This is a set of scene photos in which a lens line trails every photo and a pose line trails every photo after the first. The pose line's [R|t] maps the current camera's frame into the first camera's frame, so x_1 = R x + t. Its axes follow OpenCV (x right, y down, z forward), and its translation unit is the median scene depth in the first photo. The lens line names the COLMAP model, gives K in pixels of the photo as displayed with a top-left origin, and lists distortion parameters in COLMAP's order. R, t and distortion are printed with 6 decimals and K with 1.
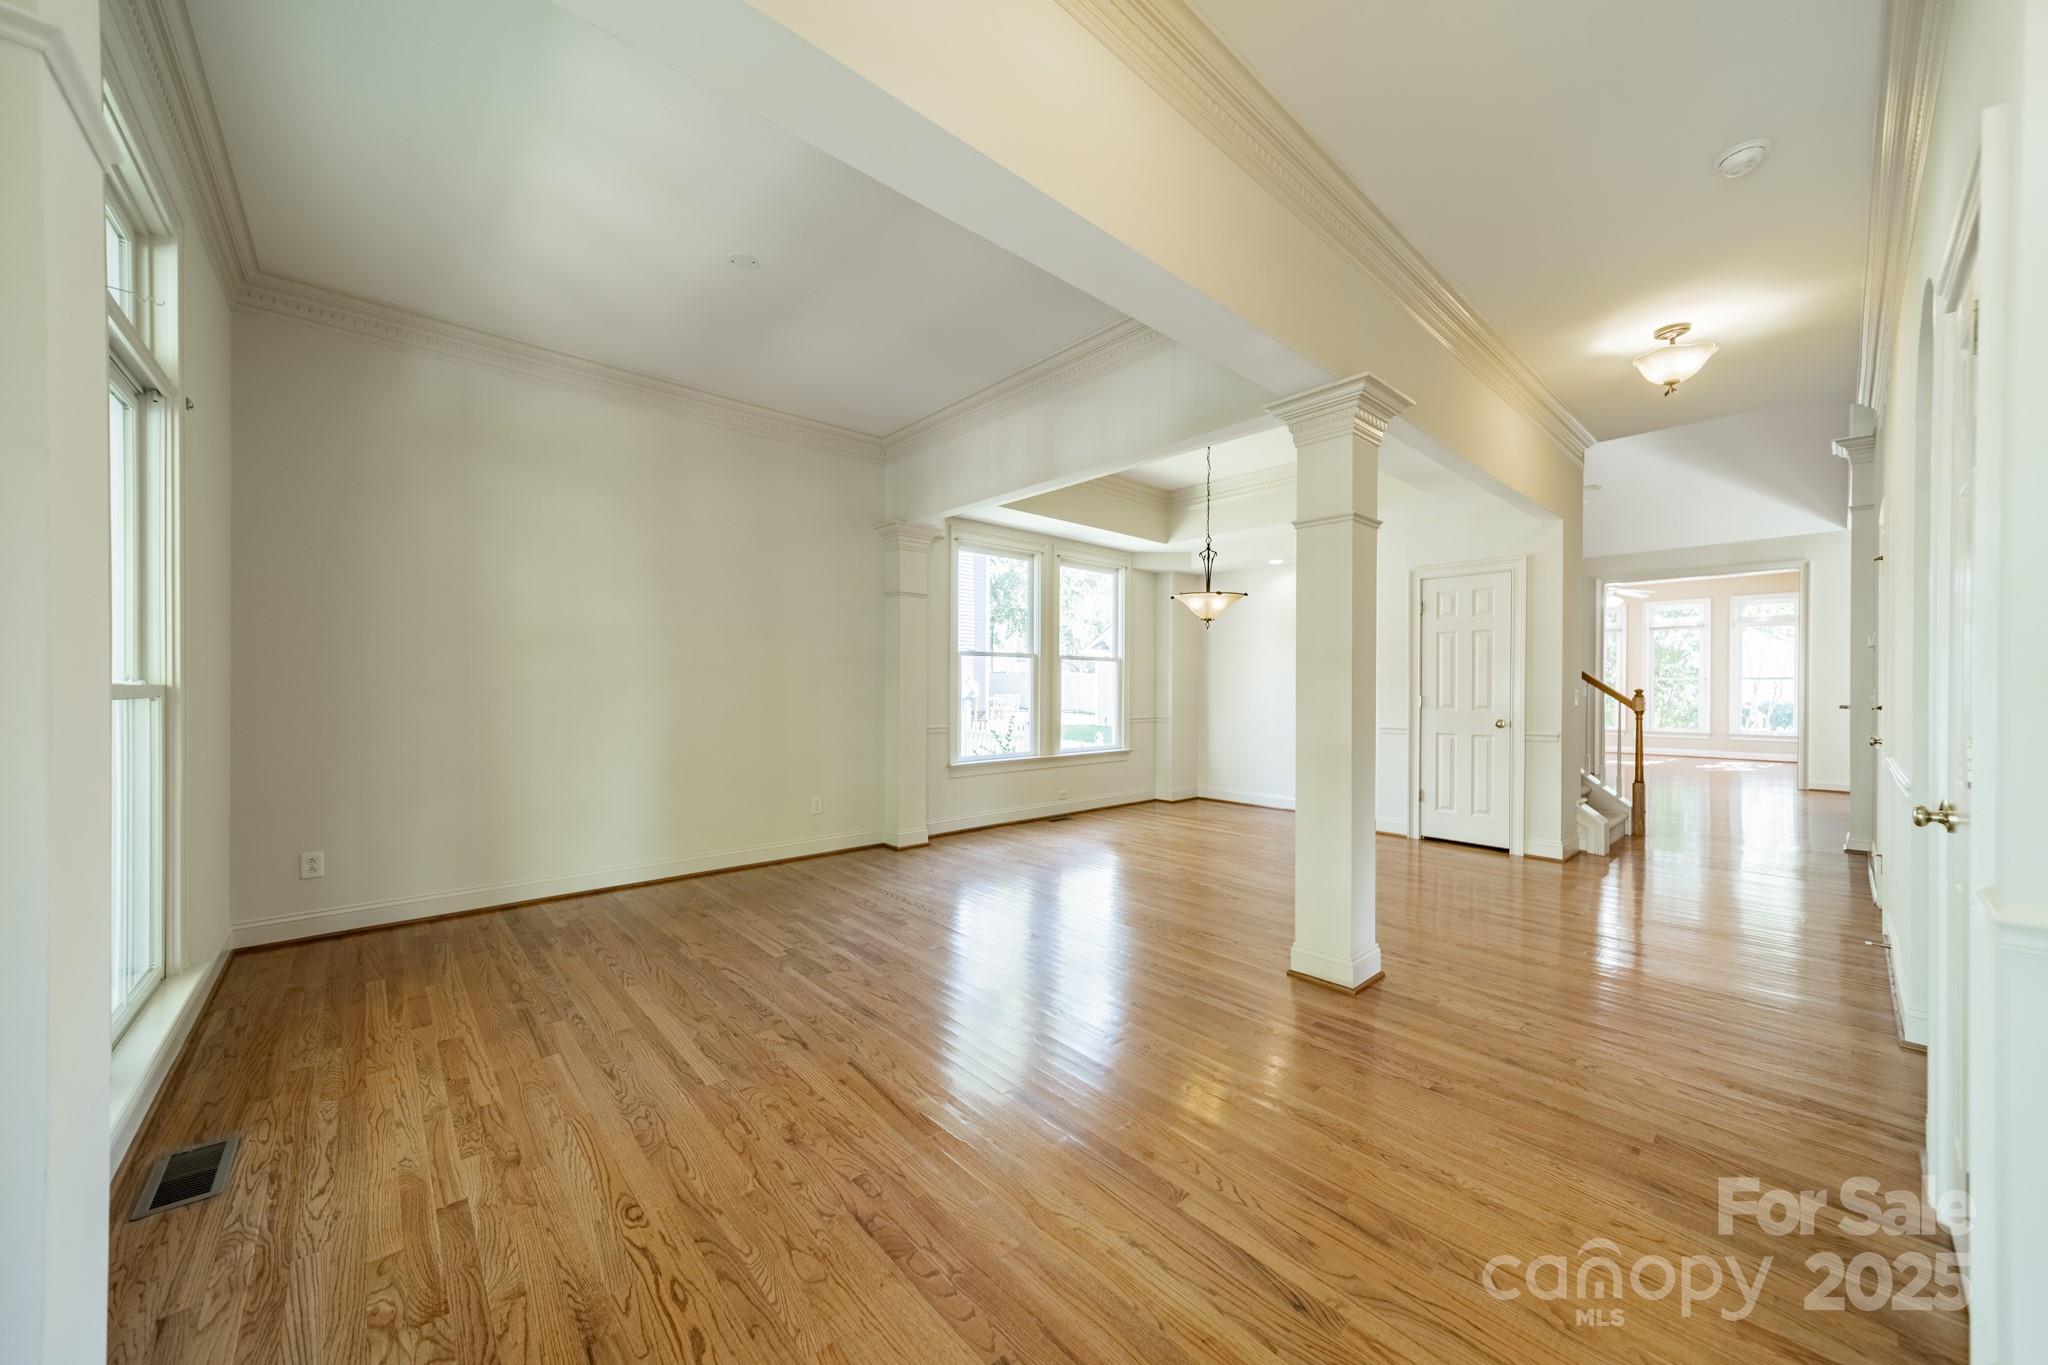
lens RADIAL K [[722.6, 0, 1036.1], [0, 722.6, 692.4], [0, 0, 1]] dist [0.006116, -0.000826]
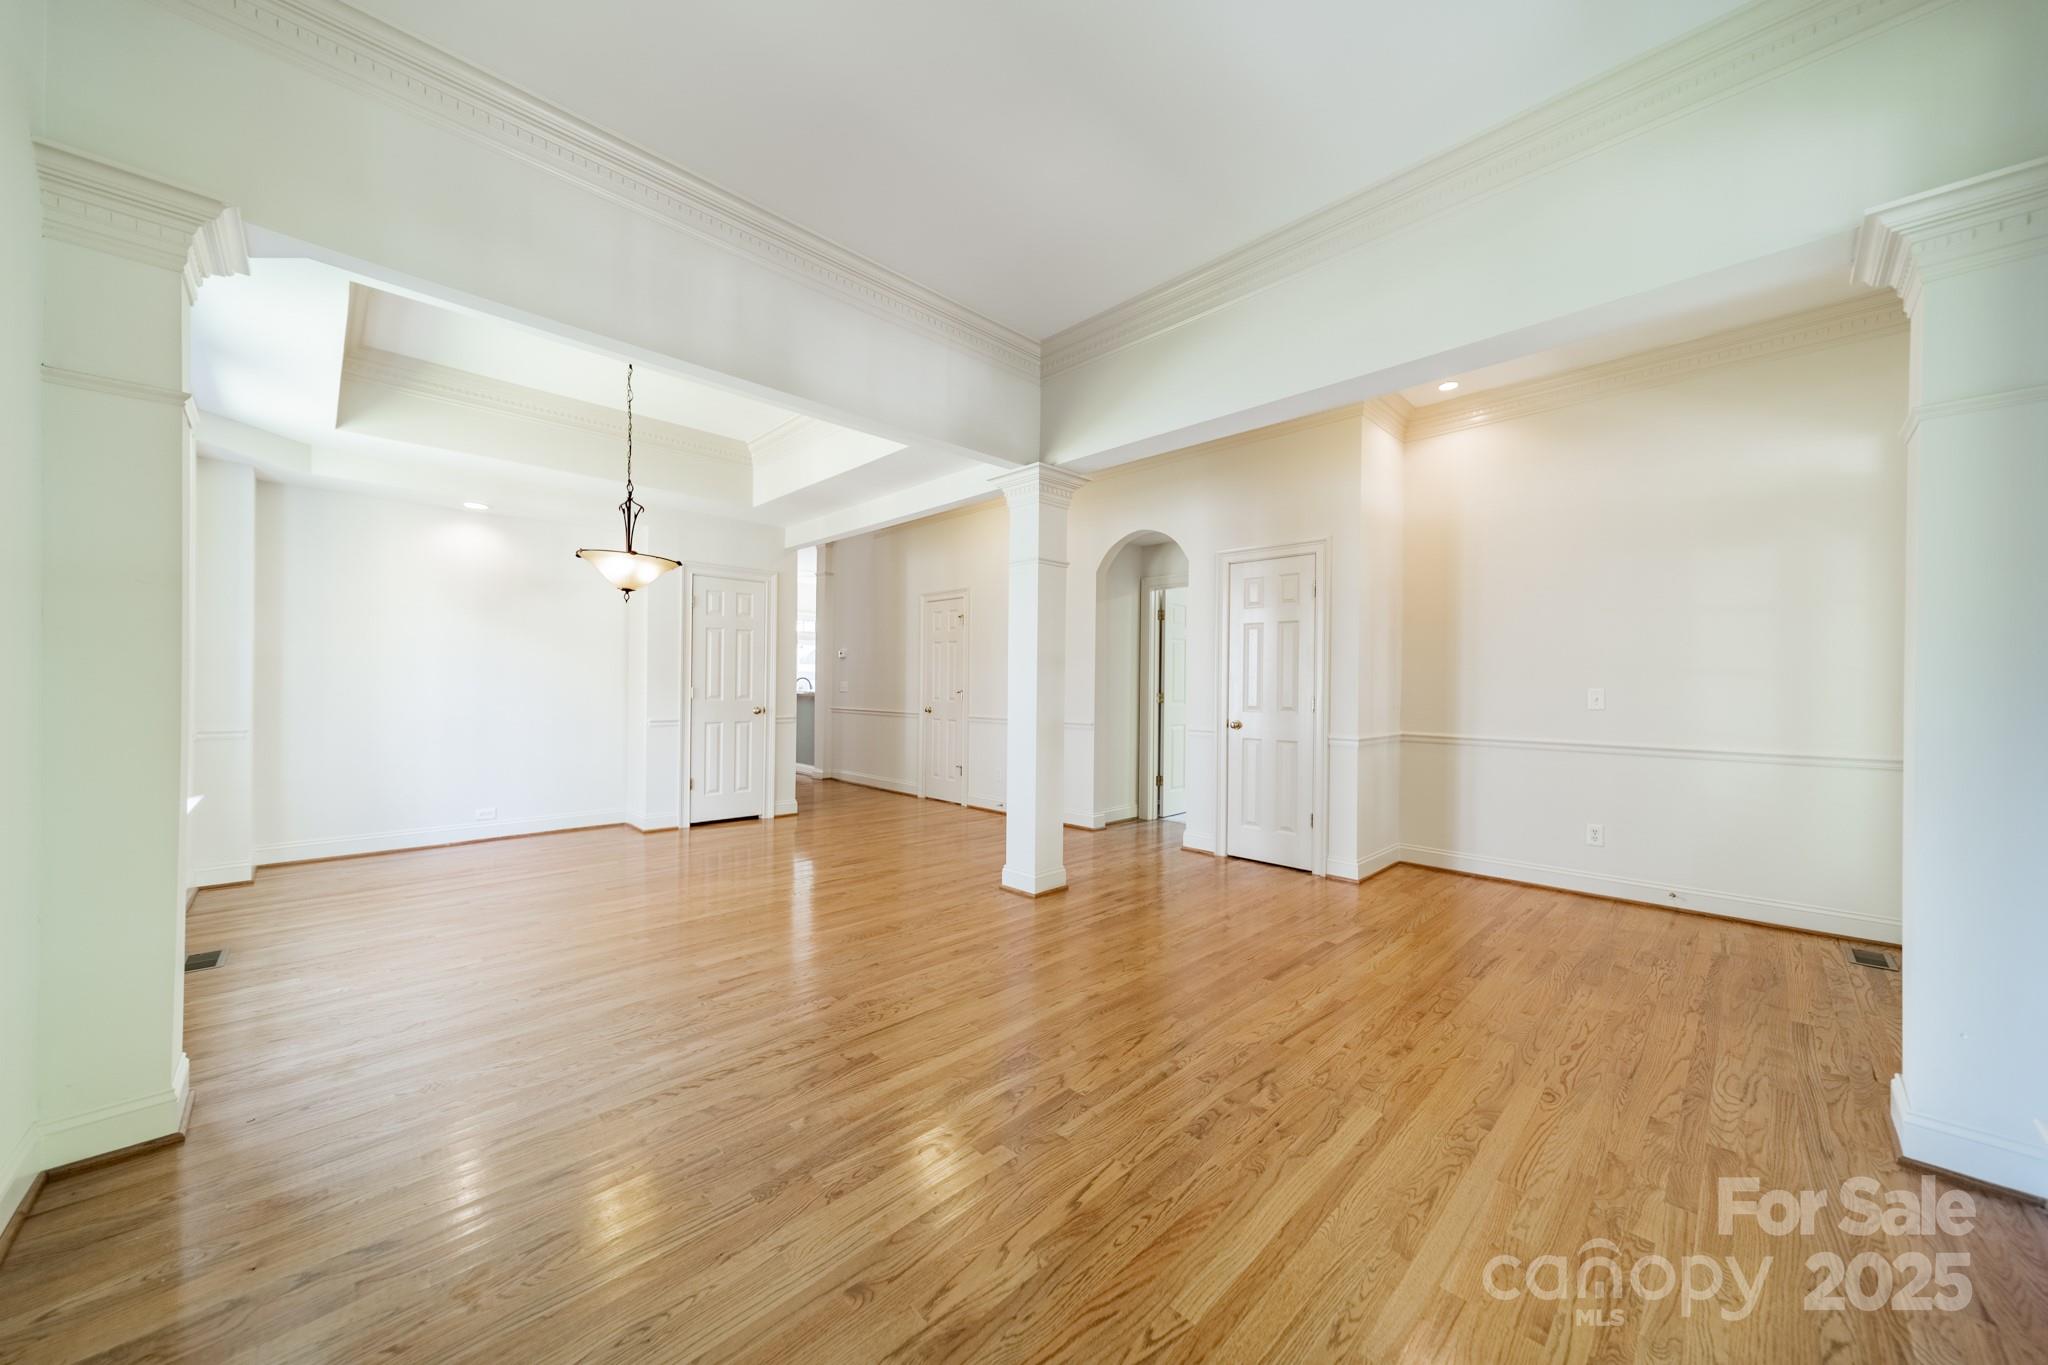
lens RADIAL K [[722.6, 0, 1026.5], [0, 722.6, 687.1], [0, 0, 1]] dist [0.006116, -0.000826]
pose [[-0.033610, -0.005424, 0.999420, -1.254859], [-0.001615, 0.999984, 0.005373, -0.004011], [-0.999434, -0.001434, -0.033619, 1.372828]]
